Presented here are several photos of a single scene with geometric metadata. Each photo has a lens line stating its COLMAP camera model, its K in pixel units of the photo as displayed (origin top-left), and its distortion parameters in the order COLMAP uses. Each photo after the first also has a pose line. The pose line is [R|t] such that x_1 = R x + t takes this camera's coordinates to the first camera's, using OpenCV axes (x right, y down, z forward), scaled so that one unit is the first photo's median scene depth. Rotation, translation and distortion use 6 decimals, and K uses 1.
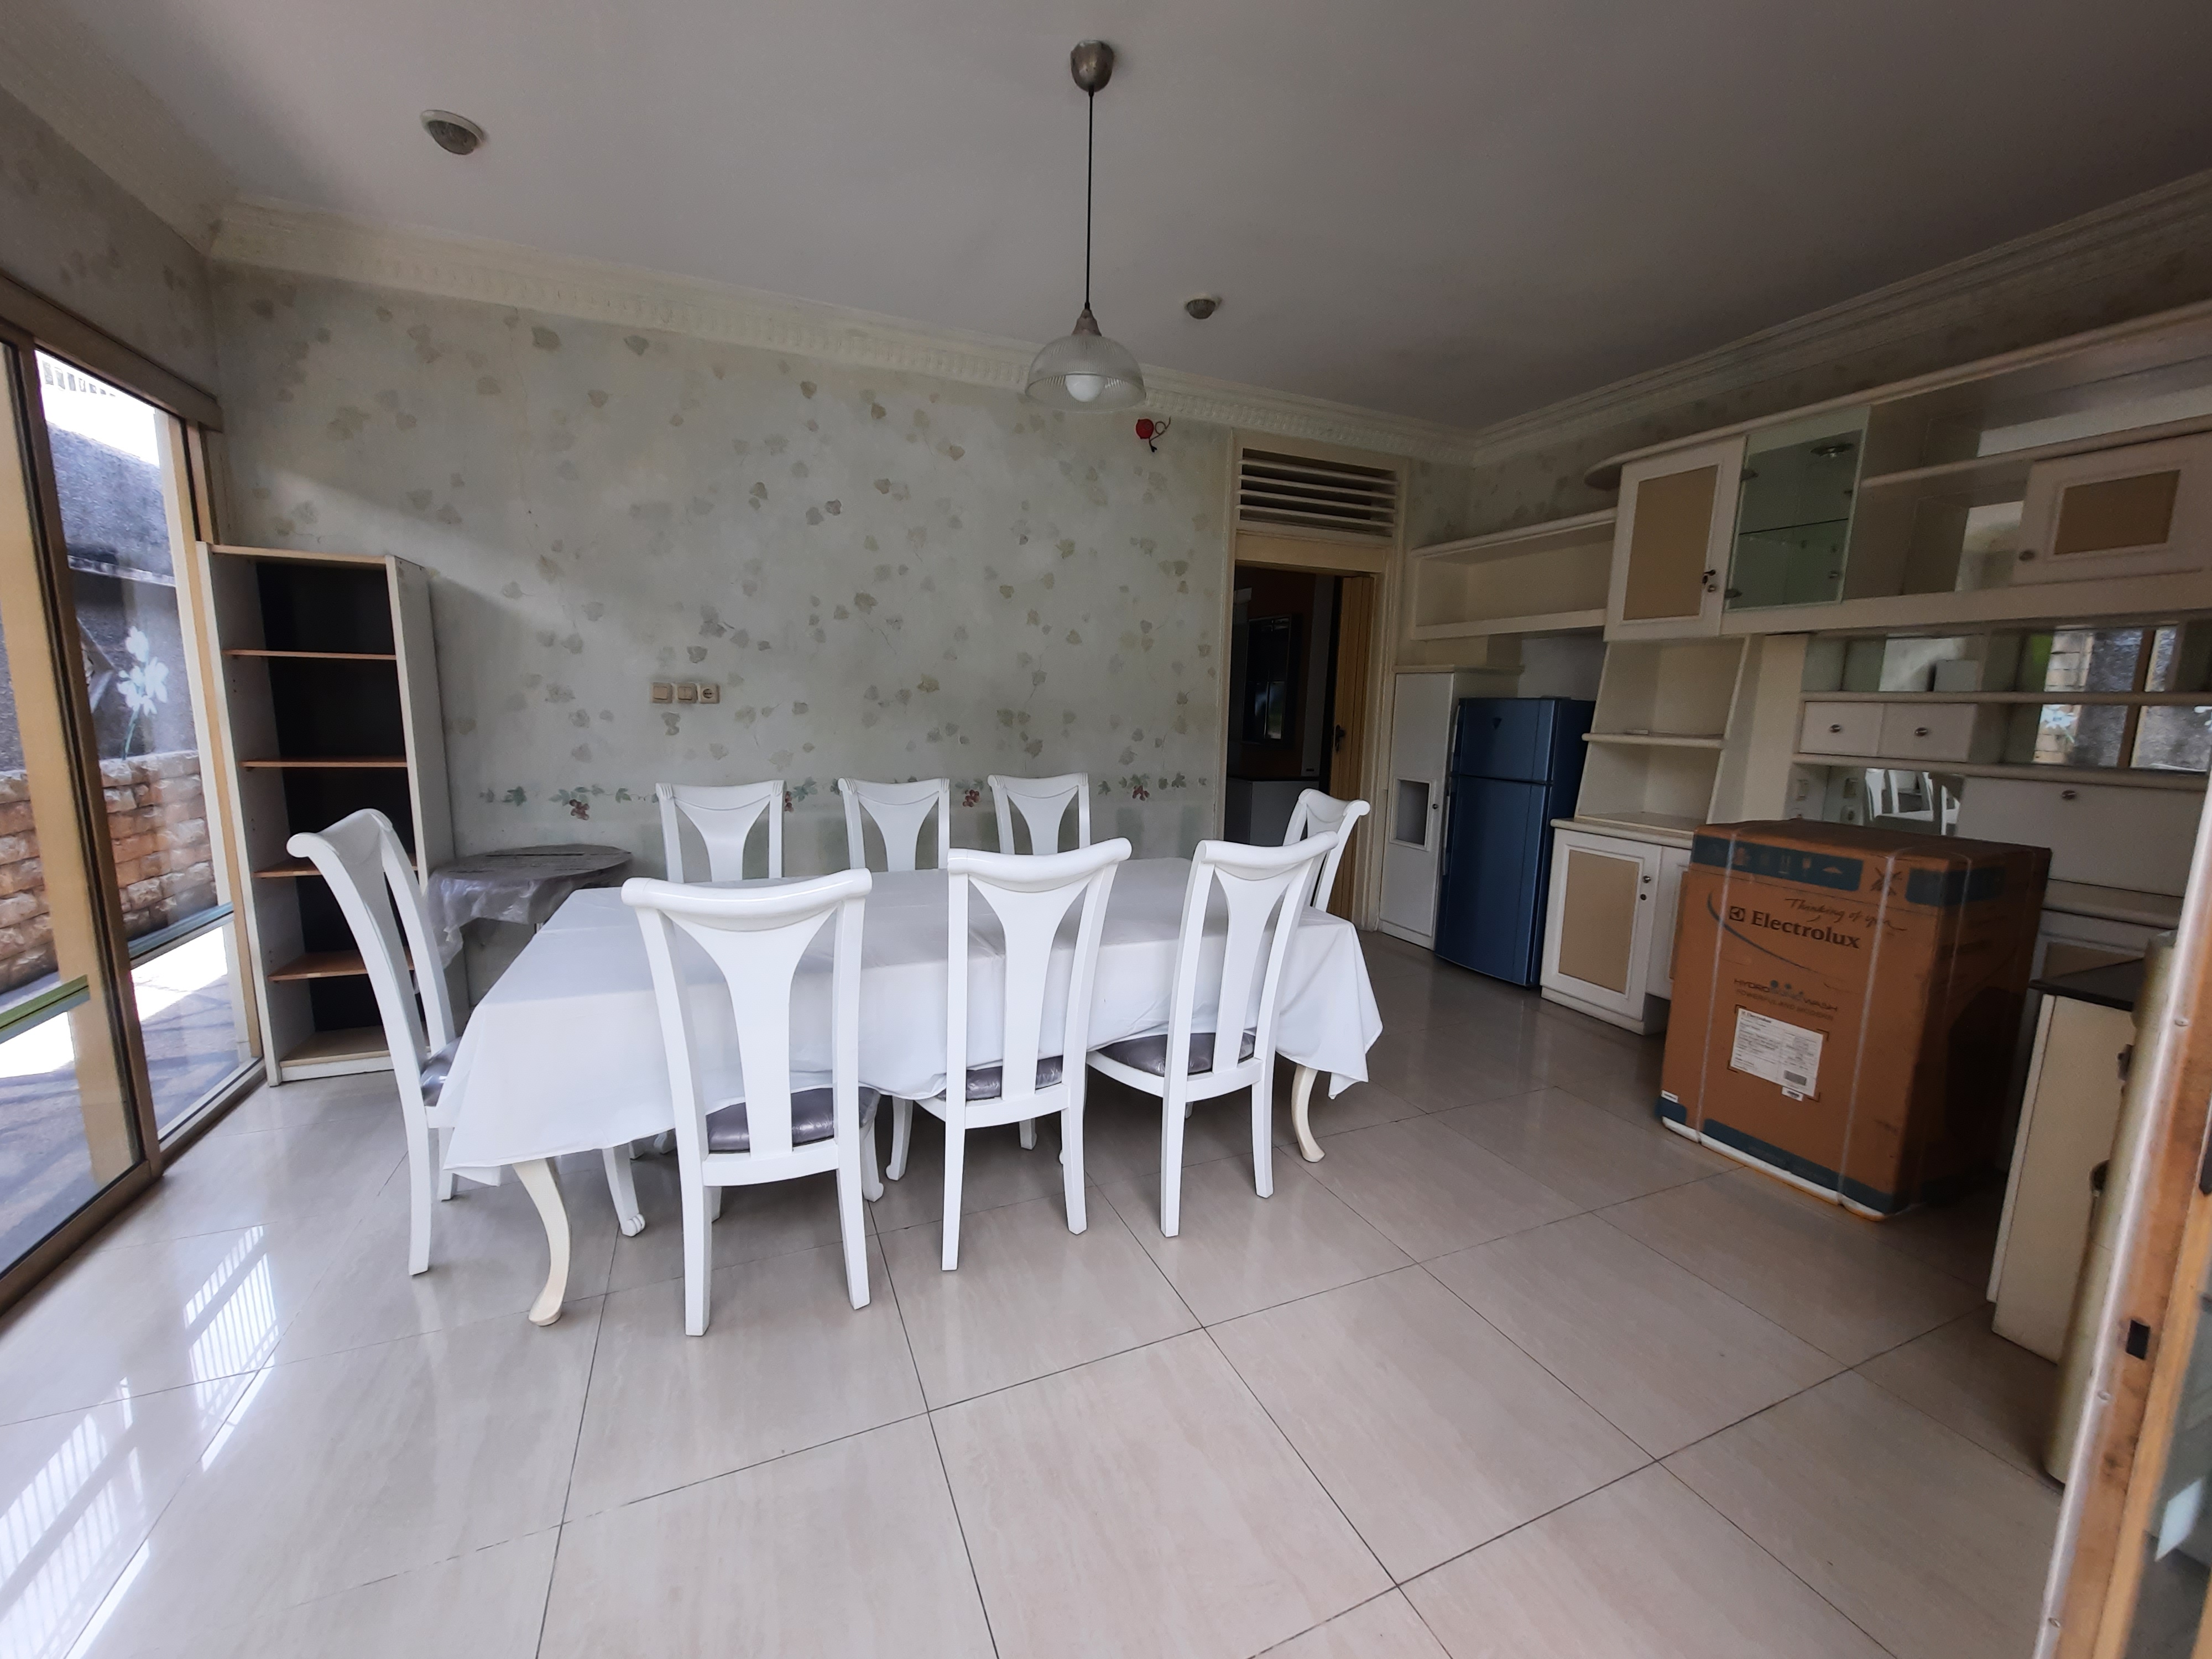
lens RADIAL K [[876.4, 0, 1098.0], [0, 876.4, 823.5], [0, 0, 1]] dist [0.003569, 0.000336]
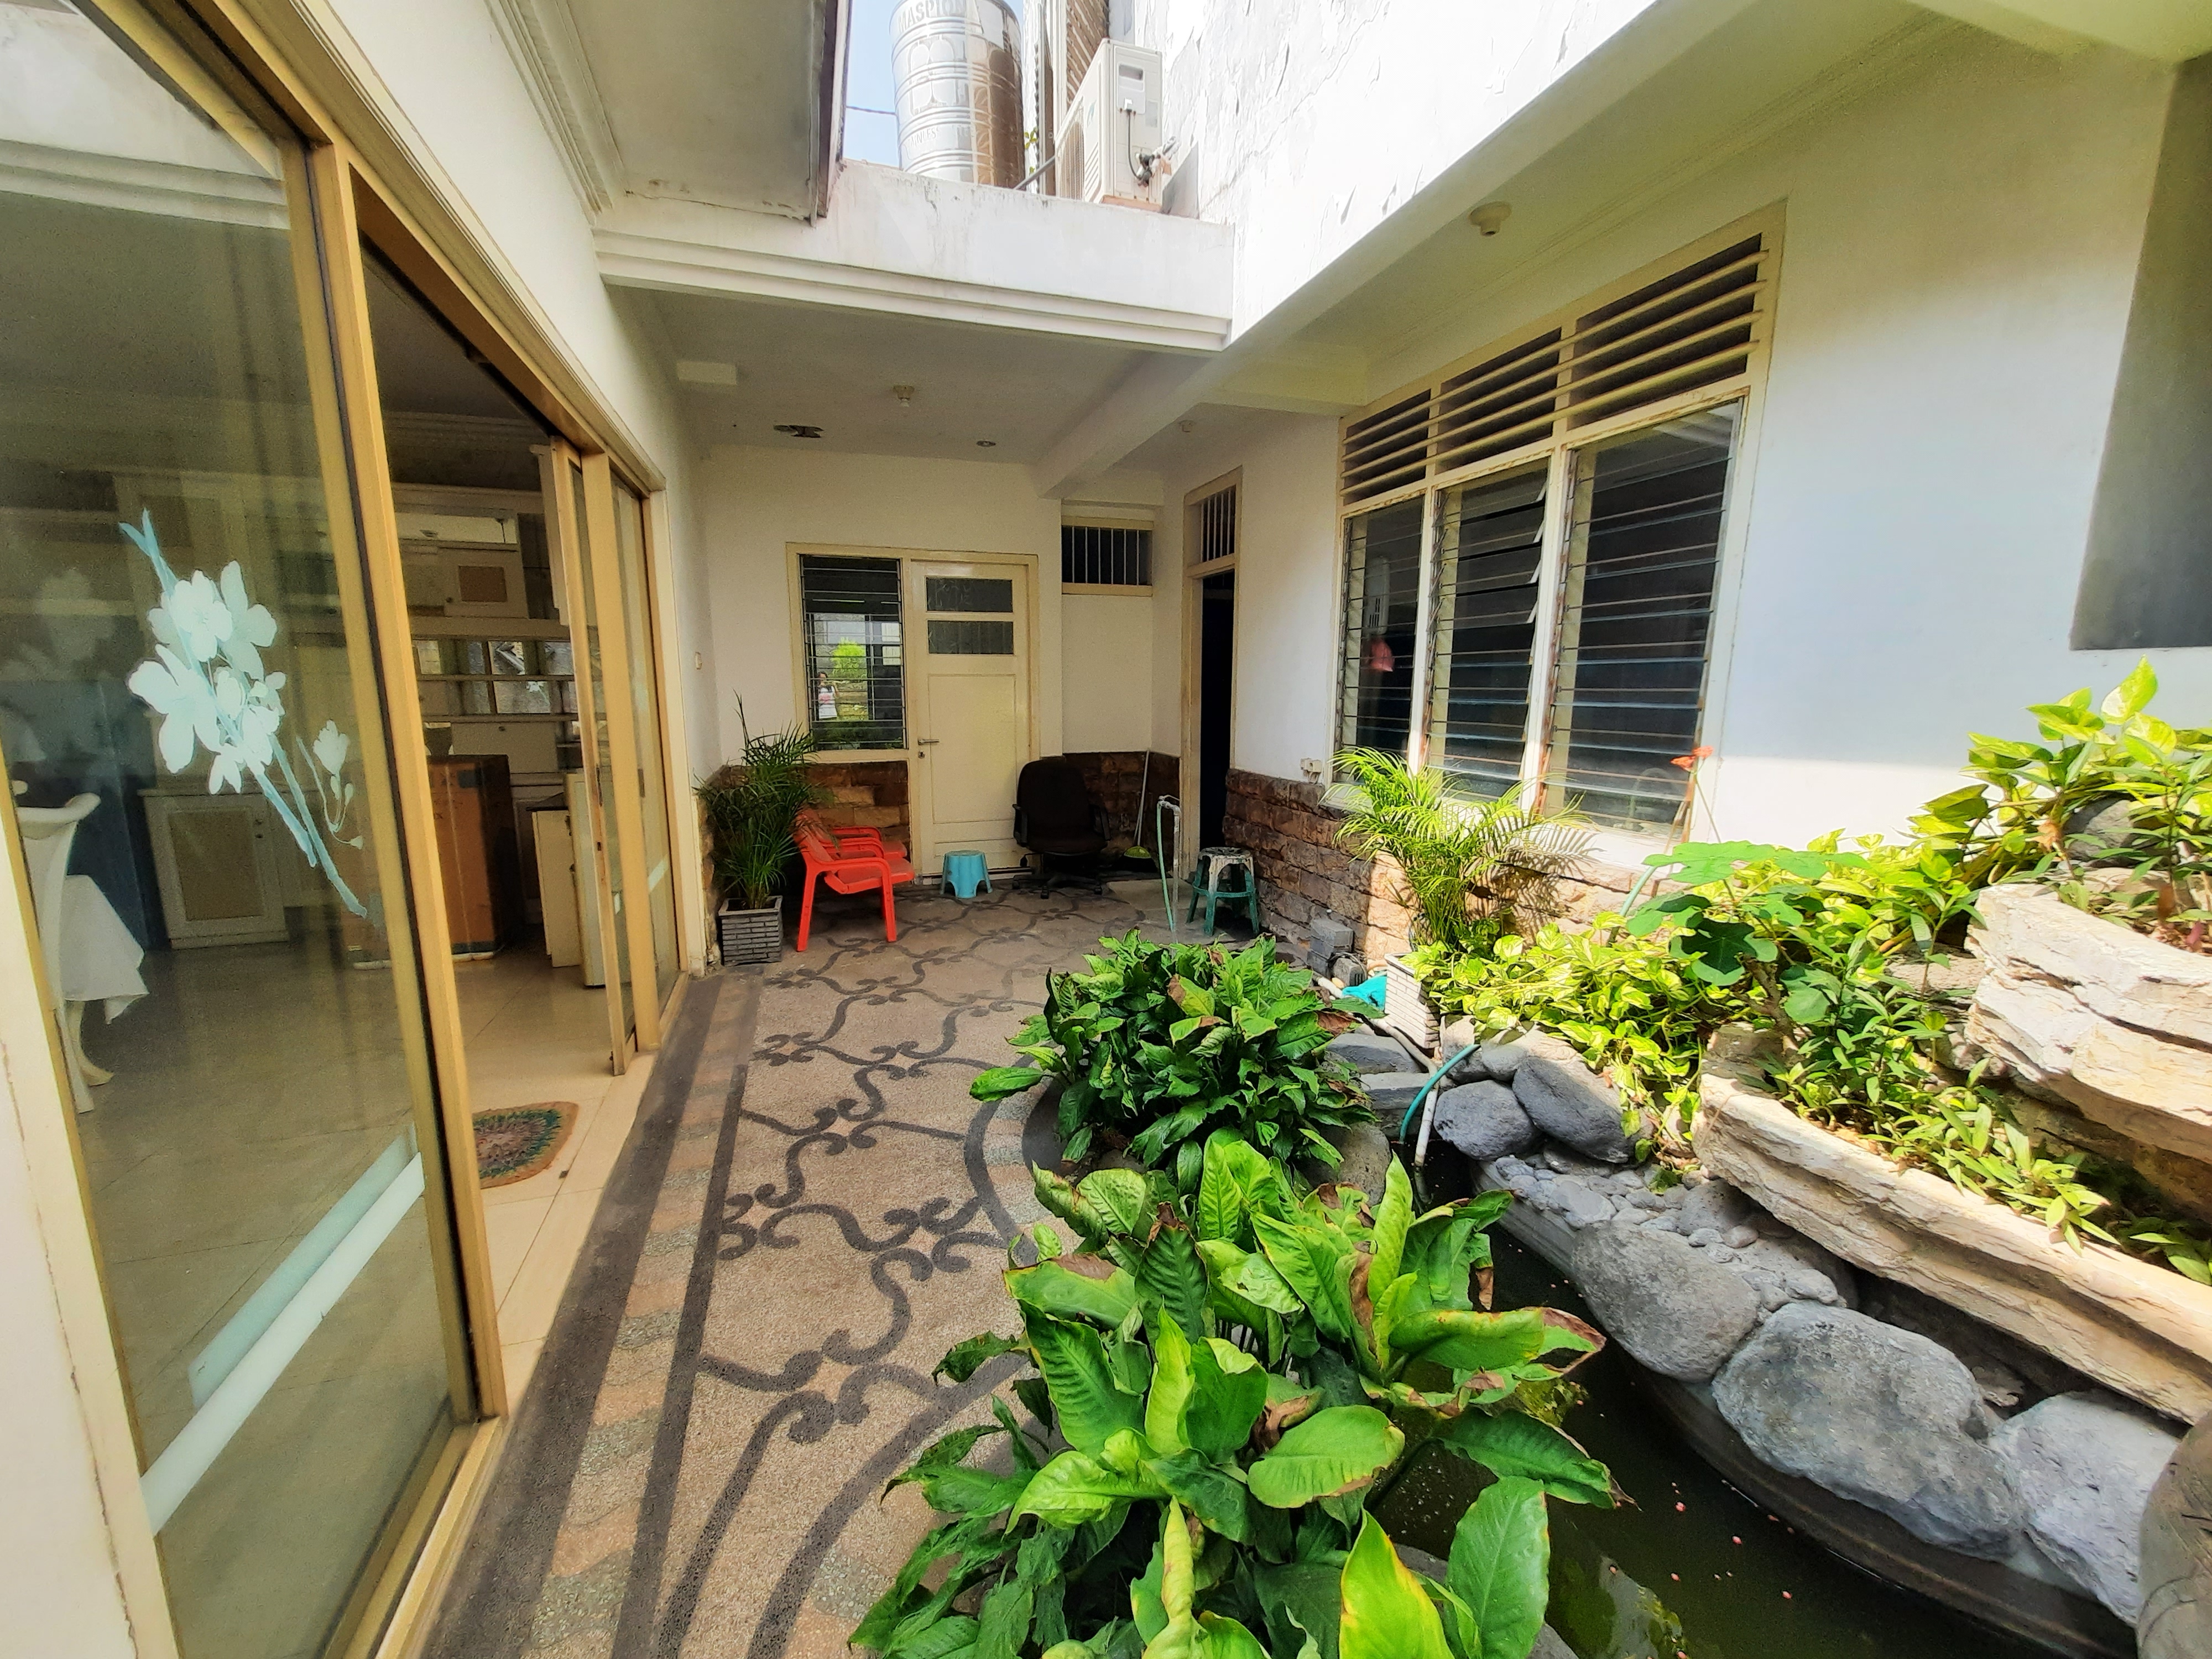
lens RADIAL K [[876.4, 0, 1097.7], [0, 876.4, 828.5], [0, 0, 1]] dist [0.003569, 0.000336]
pose [[0.085350, -0.182588, 0.979478, -0.726379], [0.146526, 0.974677, 0.168925, 0.047602], [-0.985518, 0.129102, 0.109942, -0.479807]]
